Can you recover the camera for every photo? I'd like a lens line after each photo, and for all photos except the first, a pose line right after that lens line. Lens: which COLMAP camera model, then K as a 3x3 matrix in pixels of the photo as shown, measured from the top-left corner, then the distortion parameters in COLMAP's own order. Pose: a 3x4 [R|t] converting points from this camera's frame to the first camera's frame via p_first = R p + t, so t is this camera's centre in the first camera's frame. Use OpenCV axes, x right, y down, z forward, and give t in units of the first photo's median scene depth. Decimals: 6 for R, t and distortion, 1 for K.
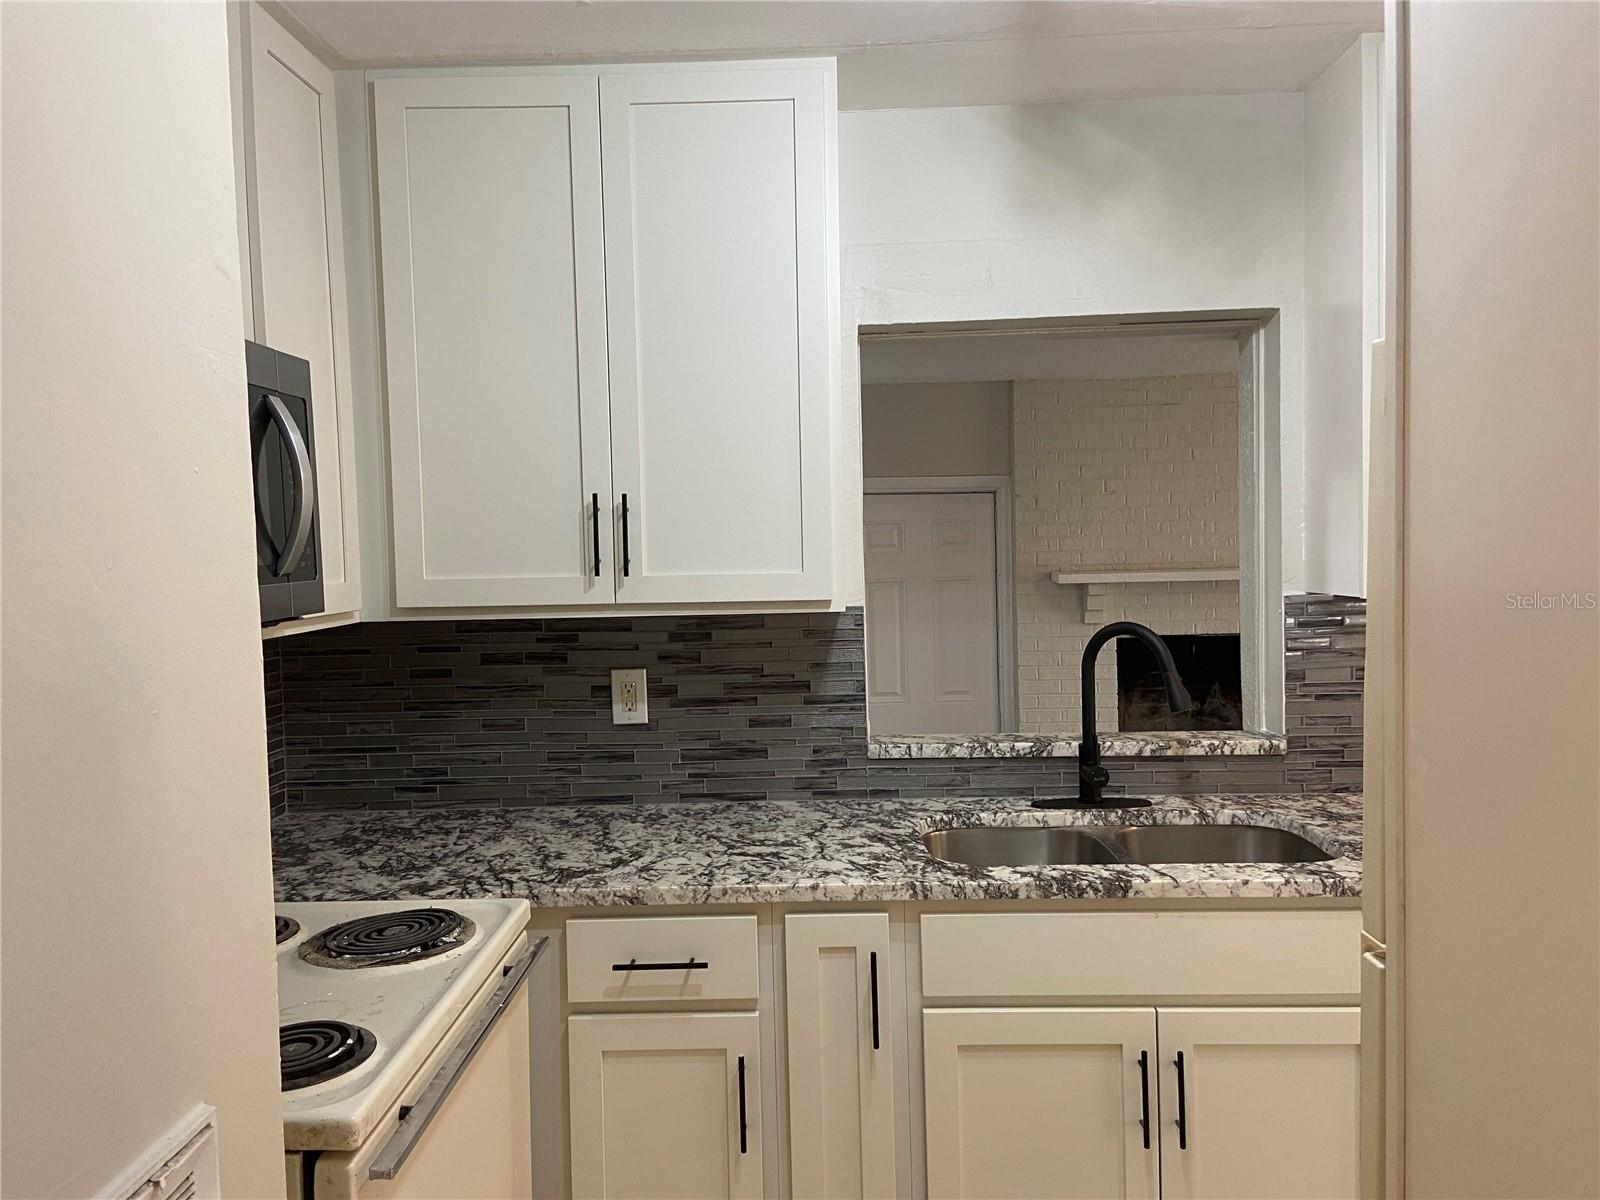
lens RADIAL K [[1220.9, 0, 792.8], [0, 1220.9, 608.9], [0, 0, 1]] dist [0.063408, -0.004059]
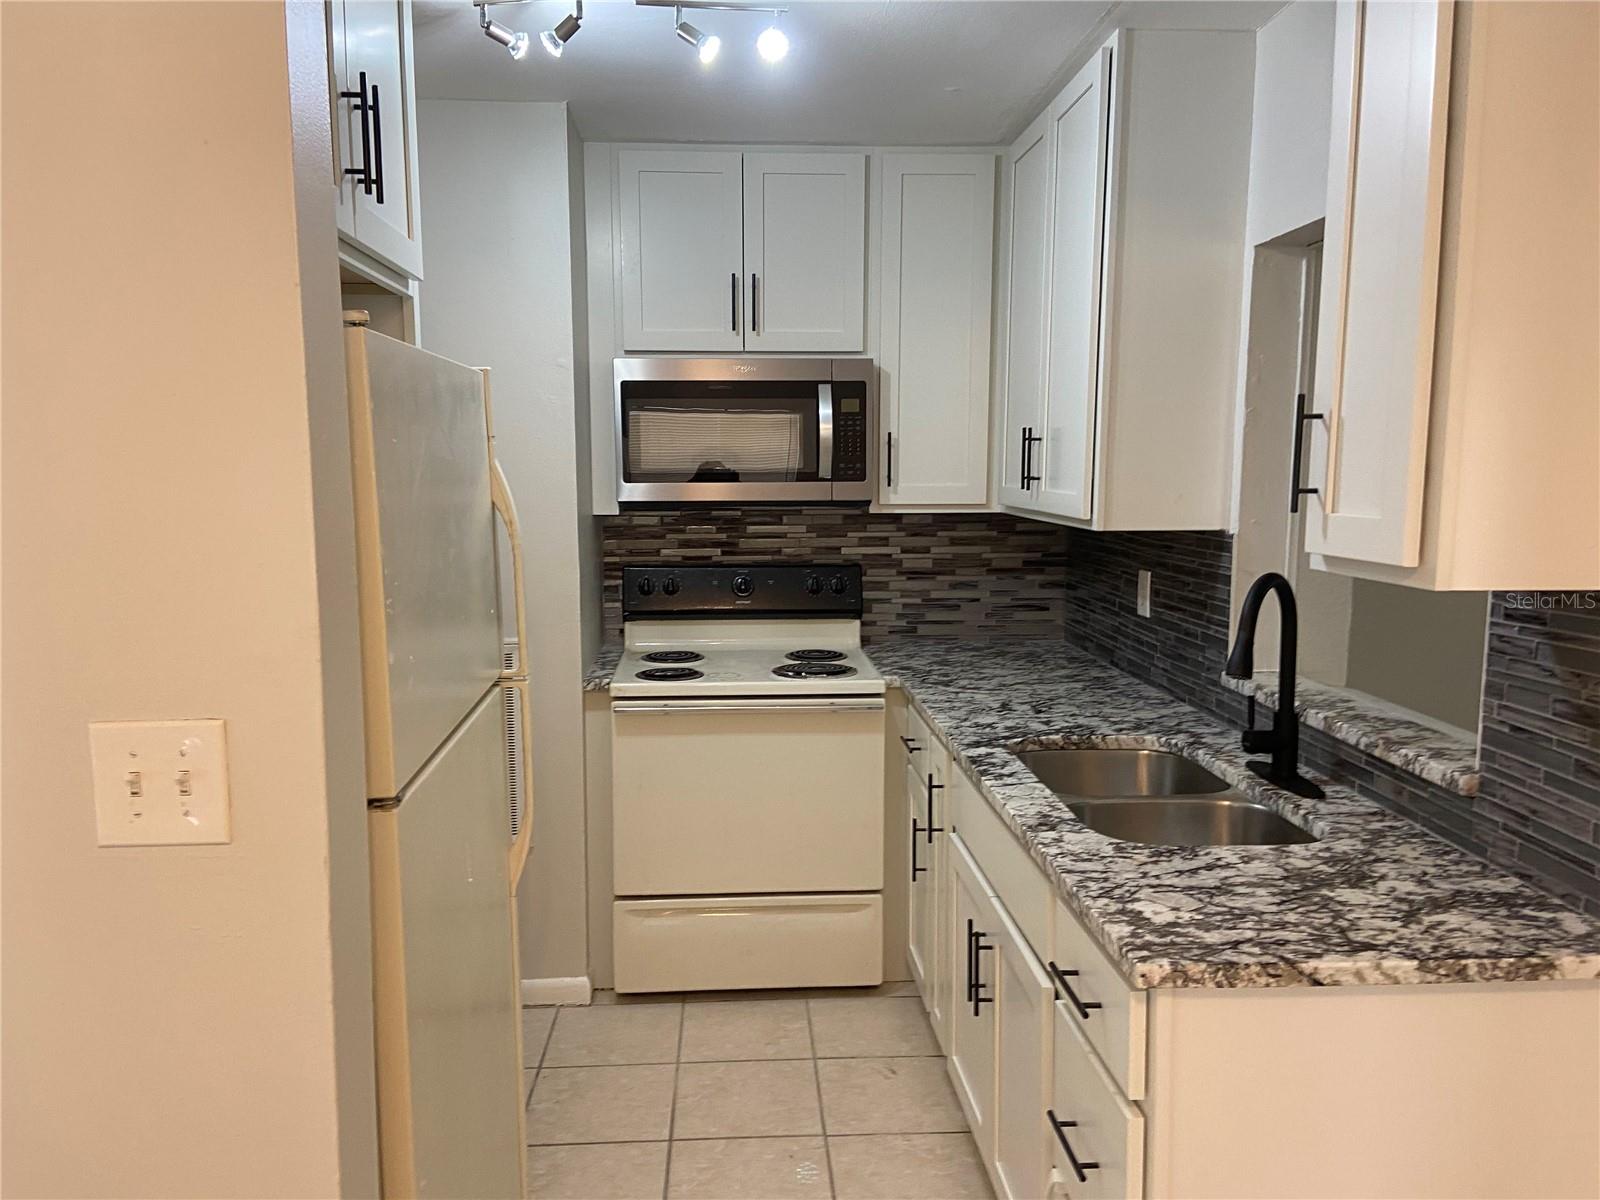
lens RADIAL K [[1220.9, 0, 797.7], [0, 1220.9, 603.5], [0, 0, 1]] dist [0.063408, -0.004059]
pose [[0.088830, 0.141405, -0.985958, 1.046394], [-0.064334, 0.988619, 0.135990, -0.062106], [0.993967, 0.051350, 0.096916, 0.548878]]
